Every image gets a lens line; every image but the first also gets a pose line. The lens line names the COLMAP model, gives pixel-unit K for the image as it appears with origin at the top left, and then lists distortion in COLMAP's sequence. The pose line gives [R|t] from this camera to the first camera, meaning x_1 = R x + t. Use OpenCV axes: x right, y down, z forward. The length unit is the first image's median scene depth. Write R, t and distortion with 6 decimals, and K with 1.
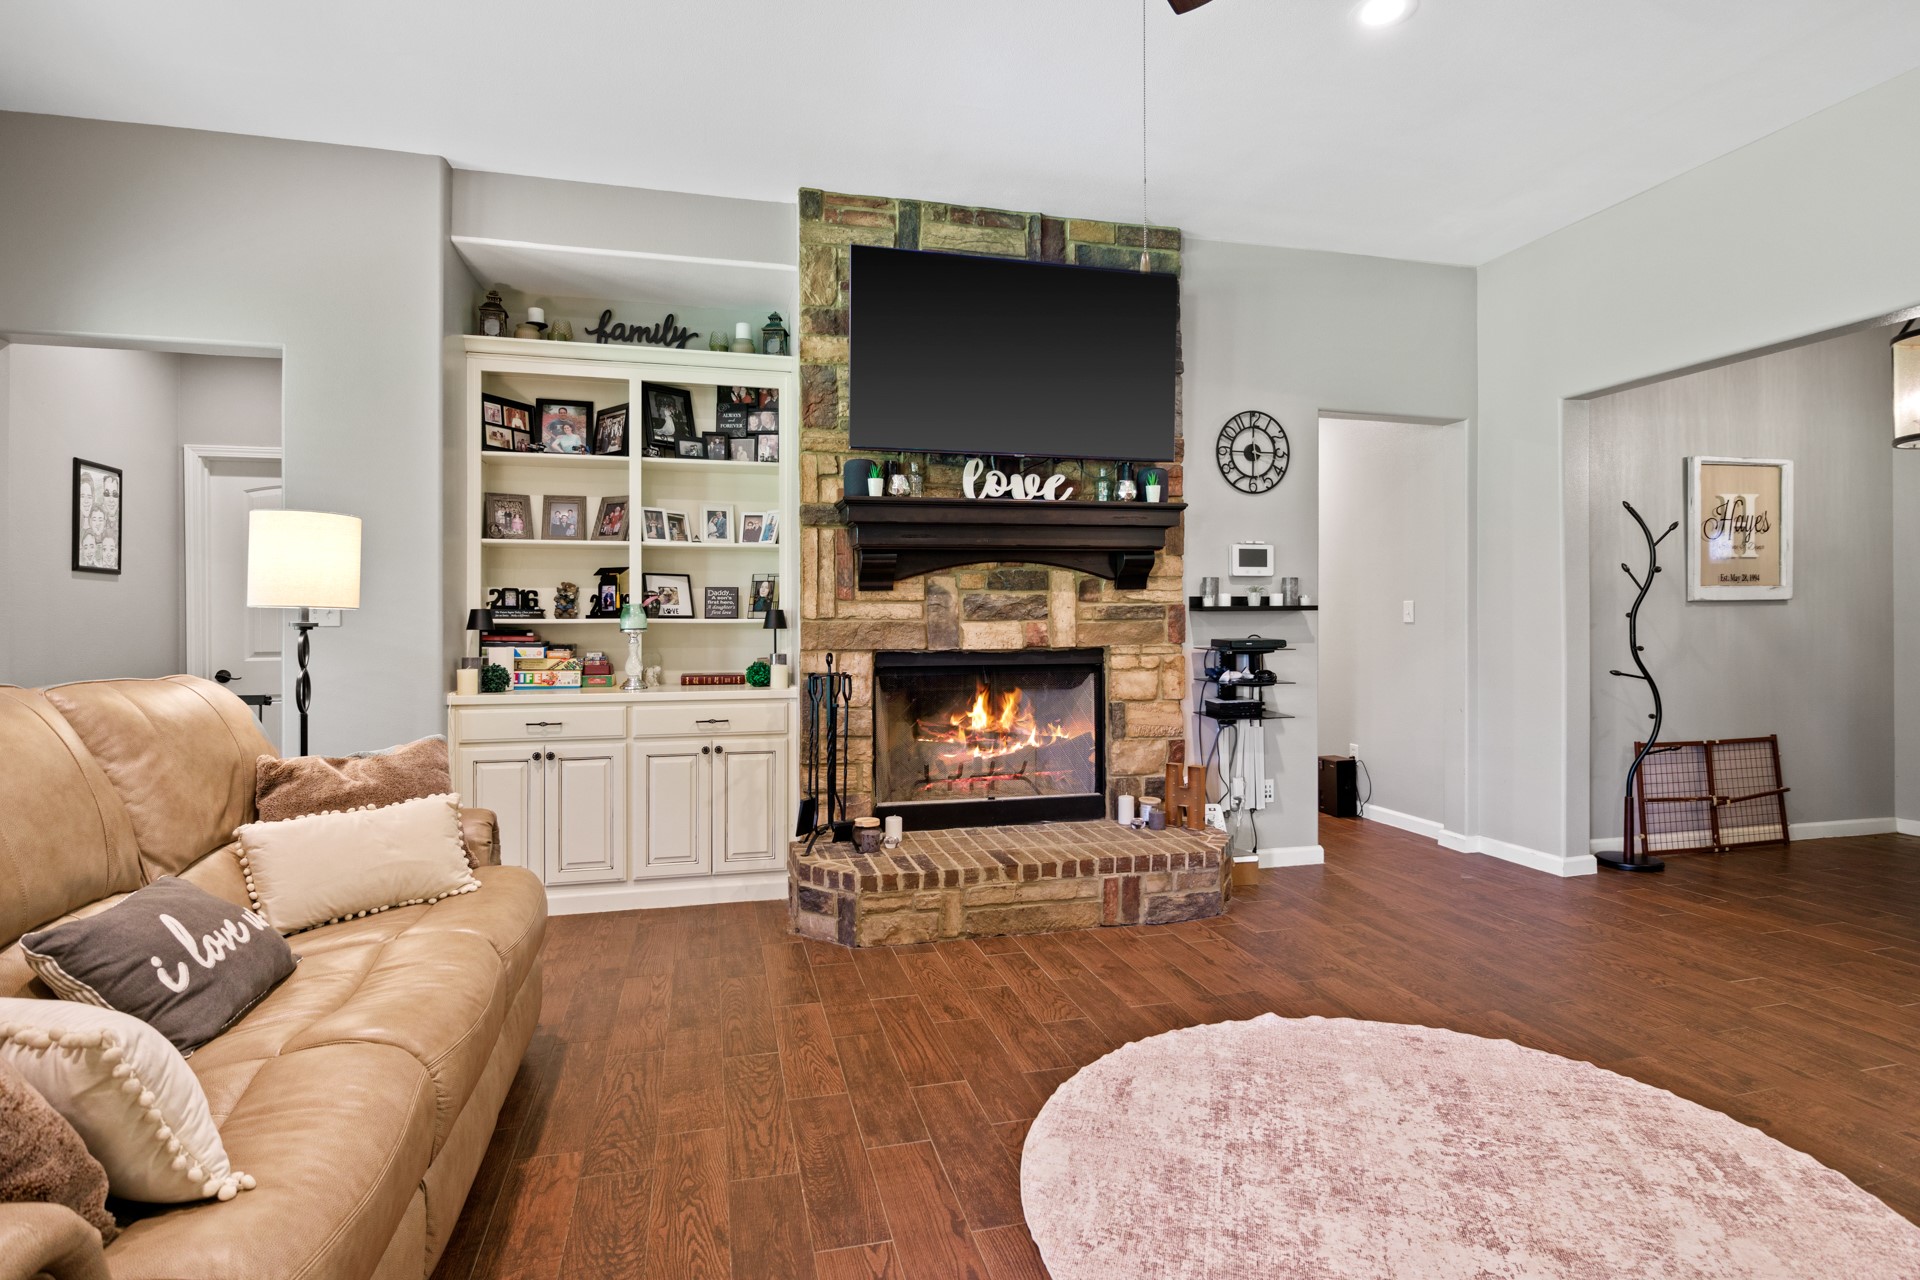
lens RADIAL K [[964.1, 0, 959.0], [0, 964.1, 621.4], [0, 0, 1]] dist [-0.010933, 0.000920]
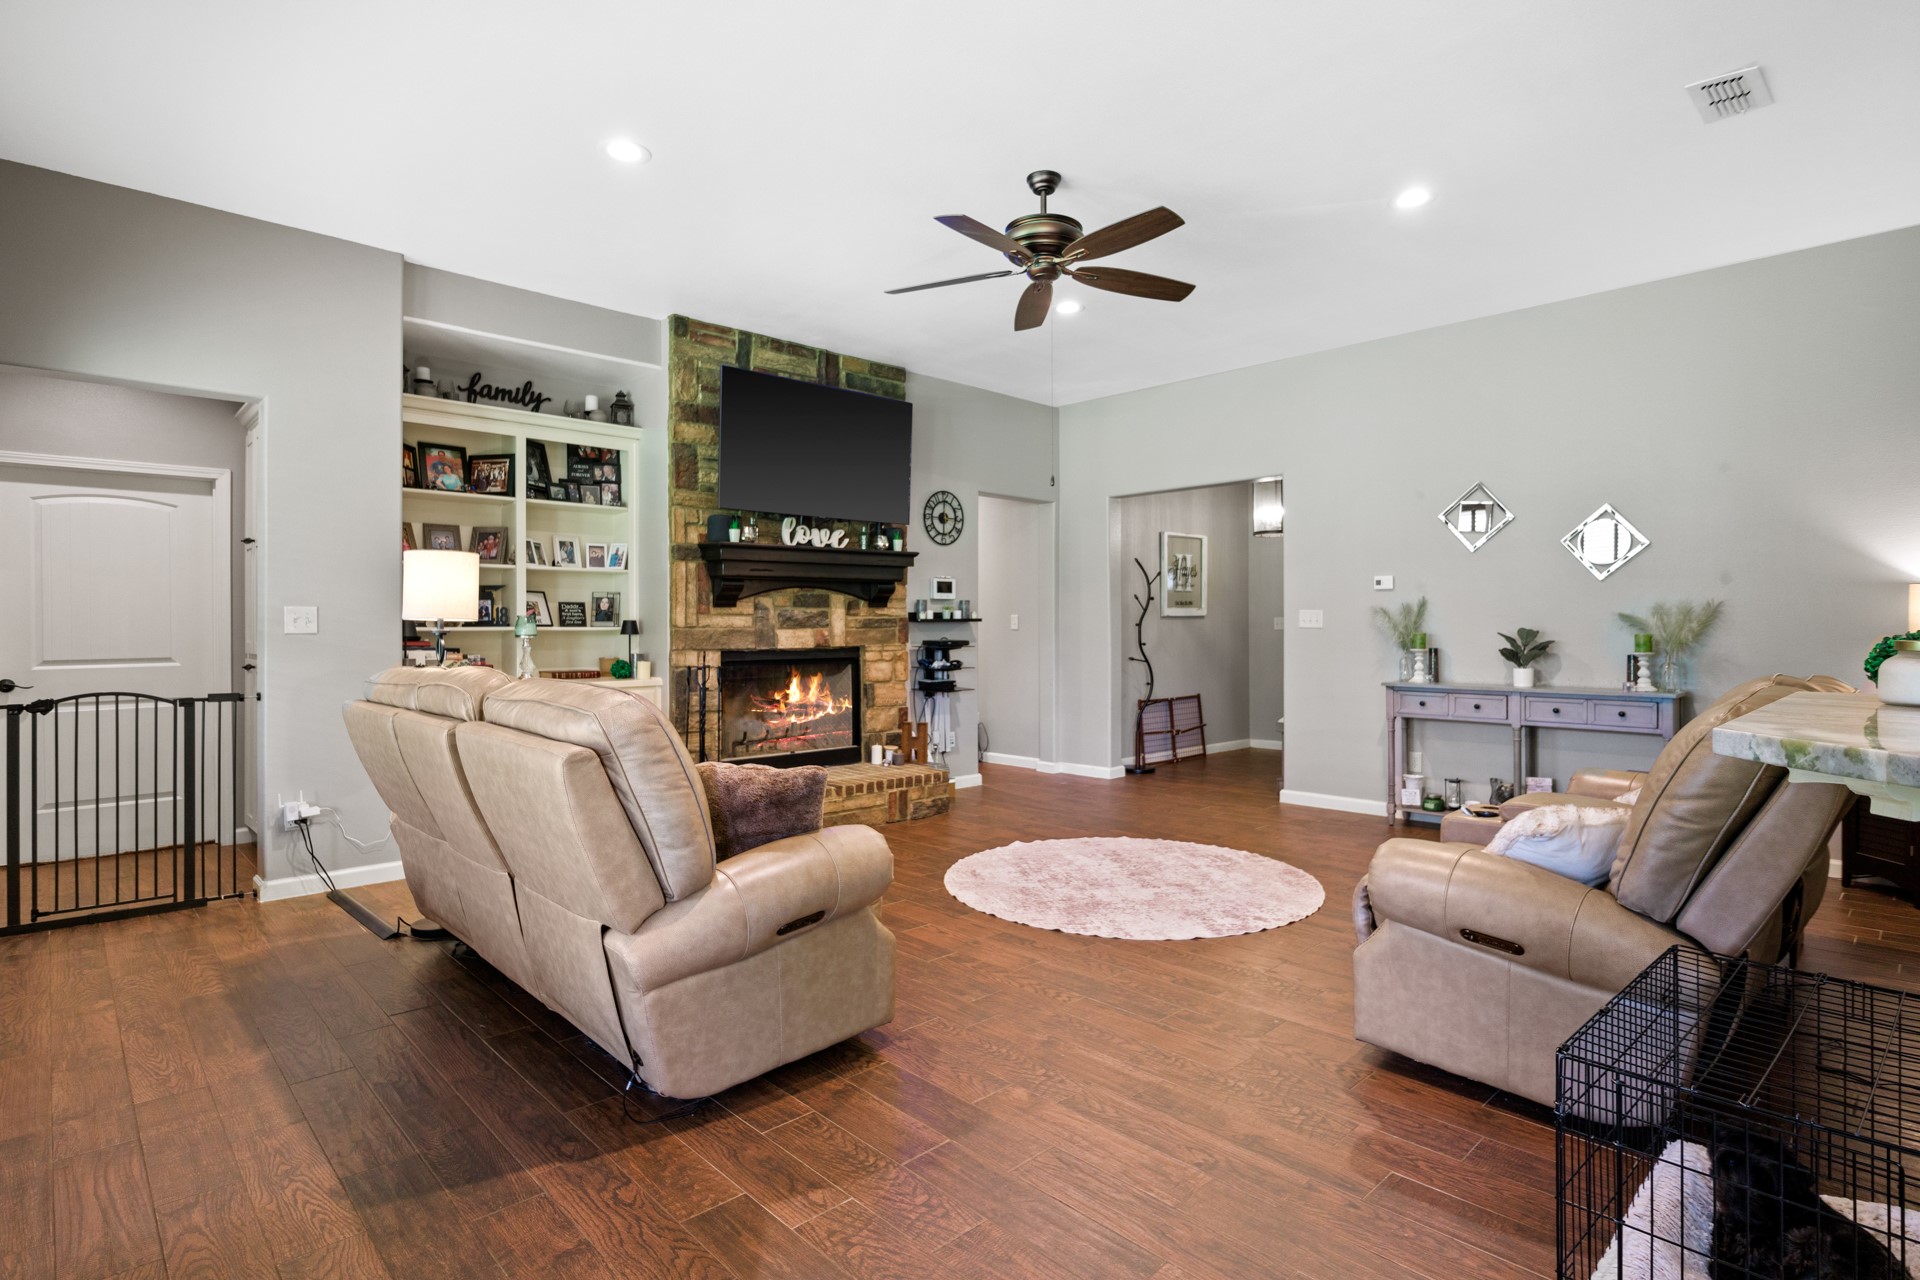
lens RADIAL K [[964.1, 0, 958.8], [0, 964.1, 628.9], [0, 0, 1]] dist [-0.010933, 0.000920]
pose [[0.874898, -0.000976, 0.484307, -0.446526], [0.000591, 0.999999, 0.000947, -0.001321], [-0.484308, -0.000542, 0.874898, -0.376990]]
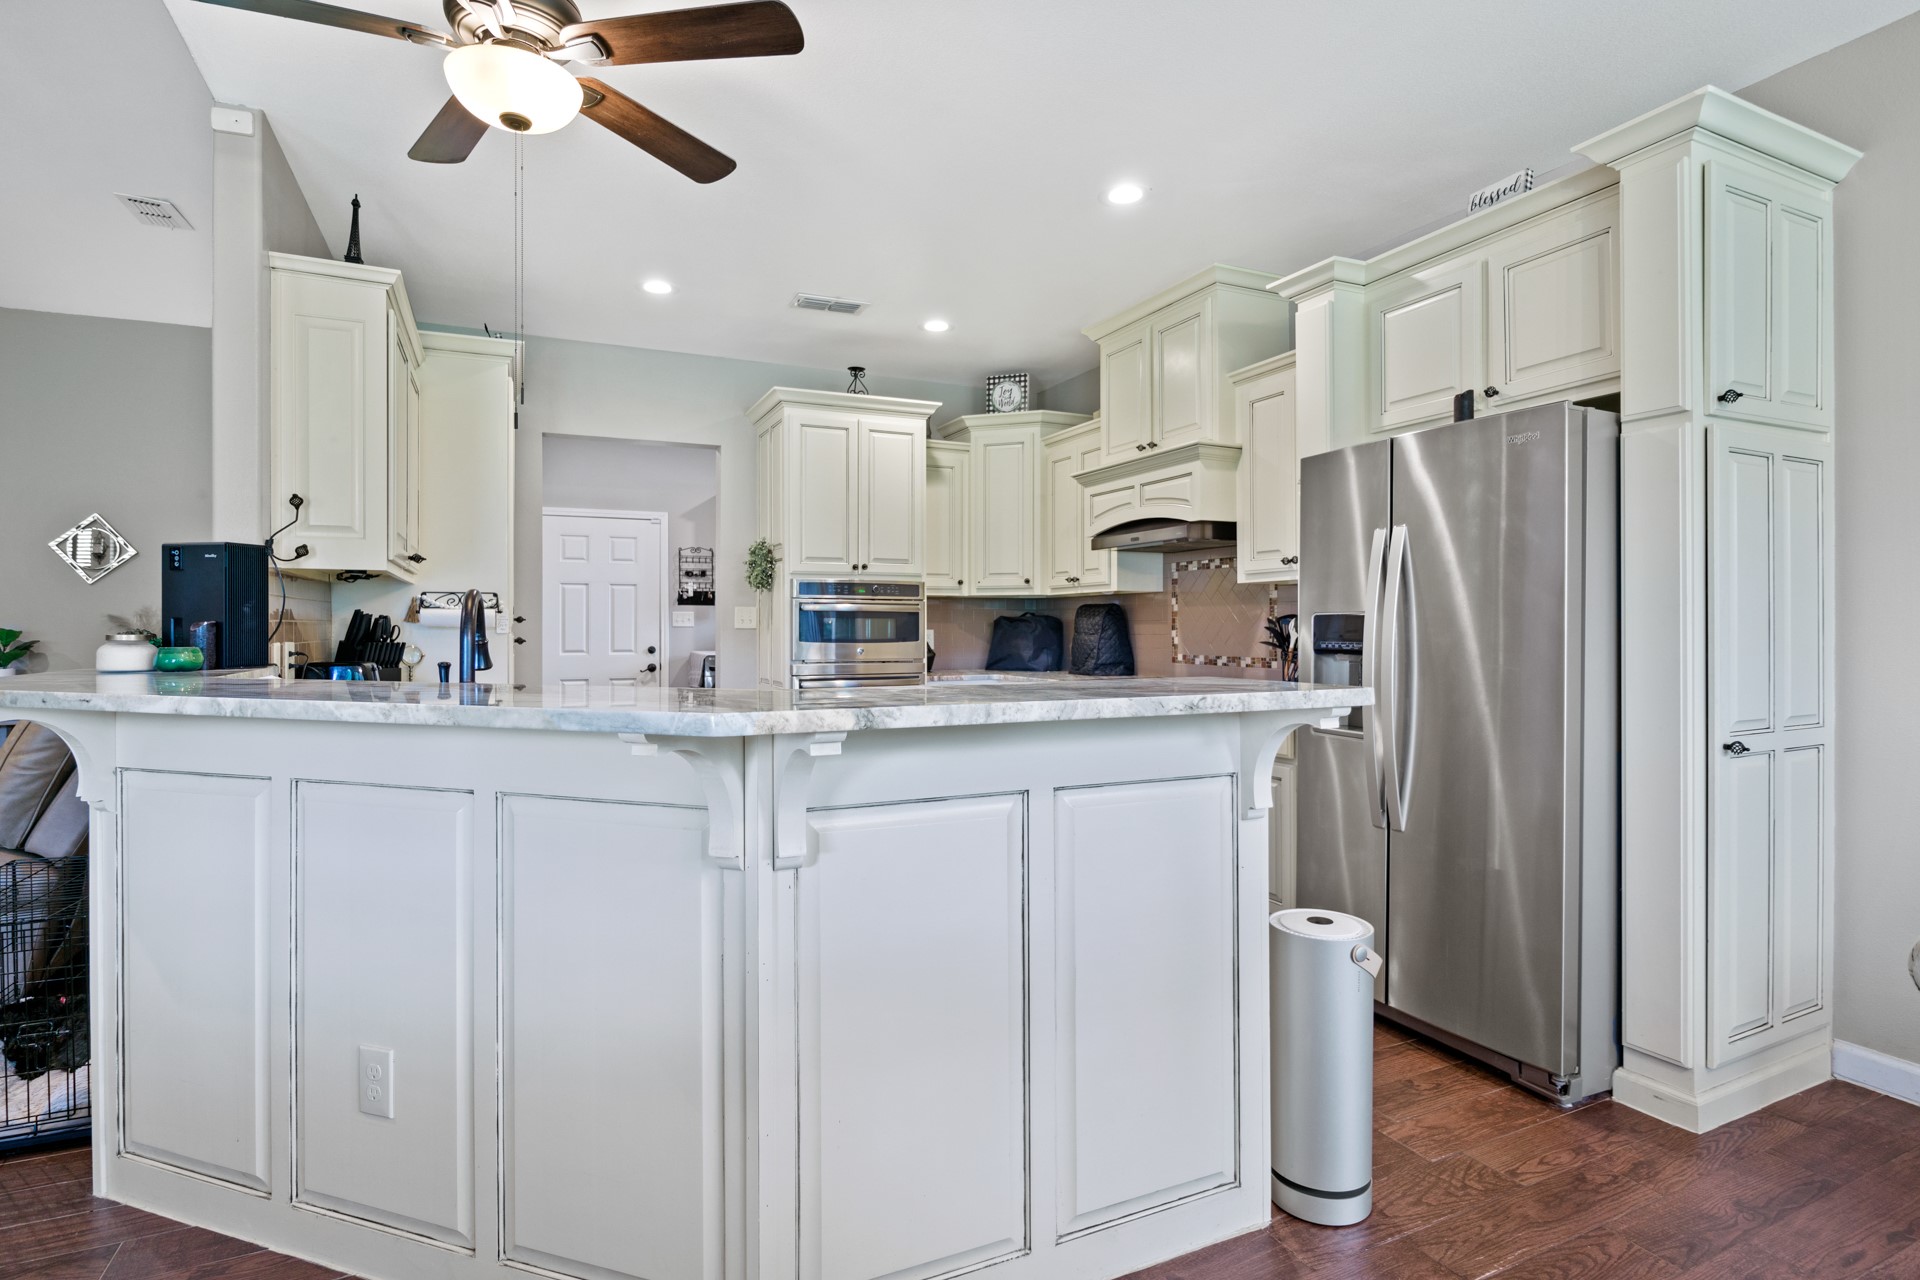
lens RADIAL K [[964.1, 0, 970.4], [0, 964.1, 623.2], [0, 0, 1]] dist [-0.010933, 0.000920]
pose [[-0.189118, 0.003190, 0.981949, -0.655064], [0.002546, 0.999993, -0.002758, -0.000734], [-0.981951, 0.001978, -0.189125, -0.639281]]
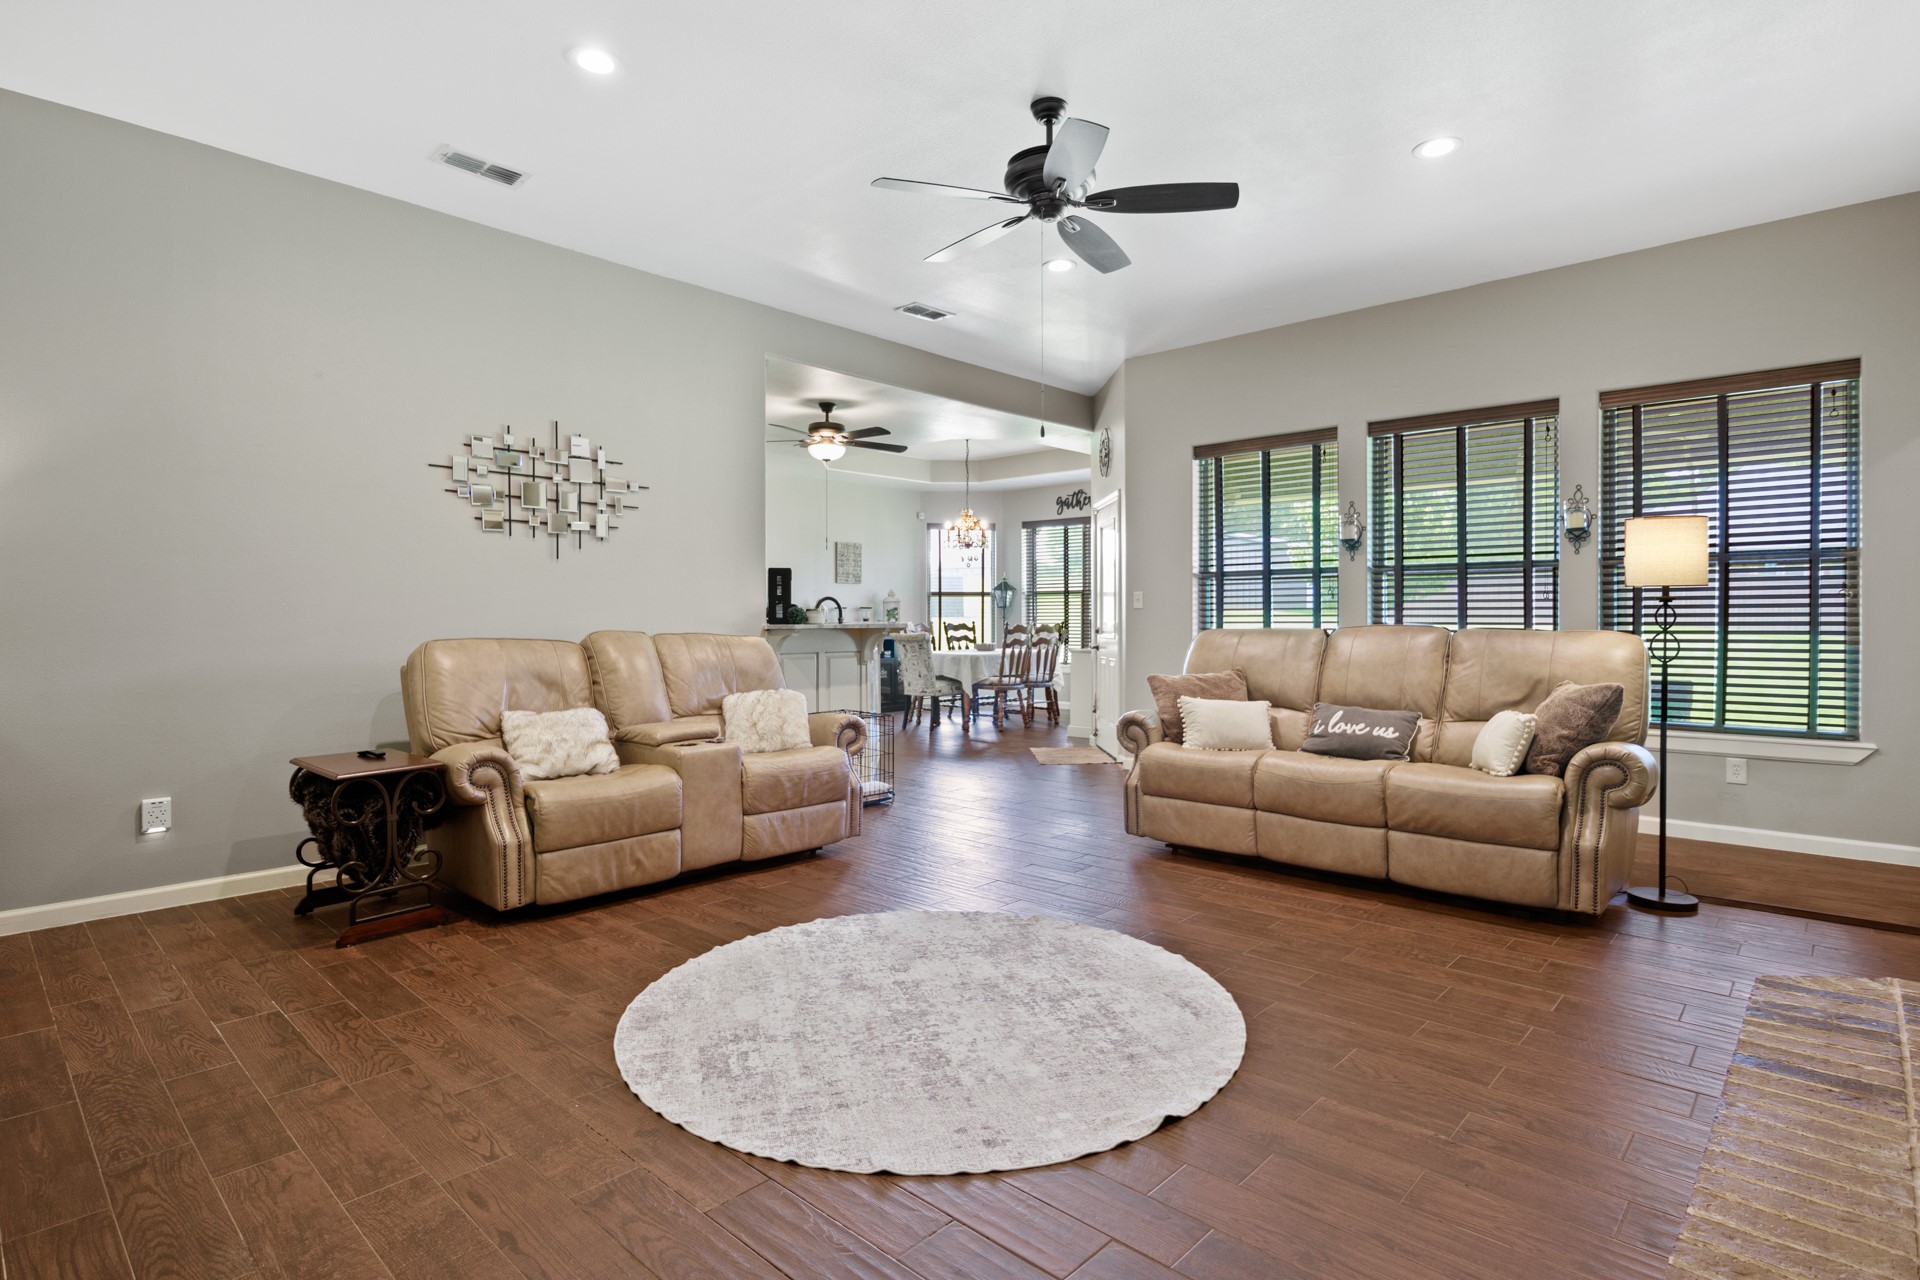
lens RADIAL K [[964.1, 0, 966.5], [0, 964.1, 621.0], [0, 0, 1]] dist [-0.010933, 0.000920]
pose [[-0.840316, 0.007216, -0.542049, 0.567966], [0.004863, 0.999972, 0.005773, 0.014407], [0.542075, 0.002215, -0.840327, 1.025939]]
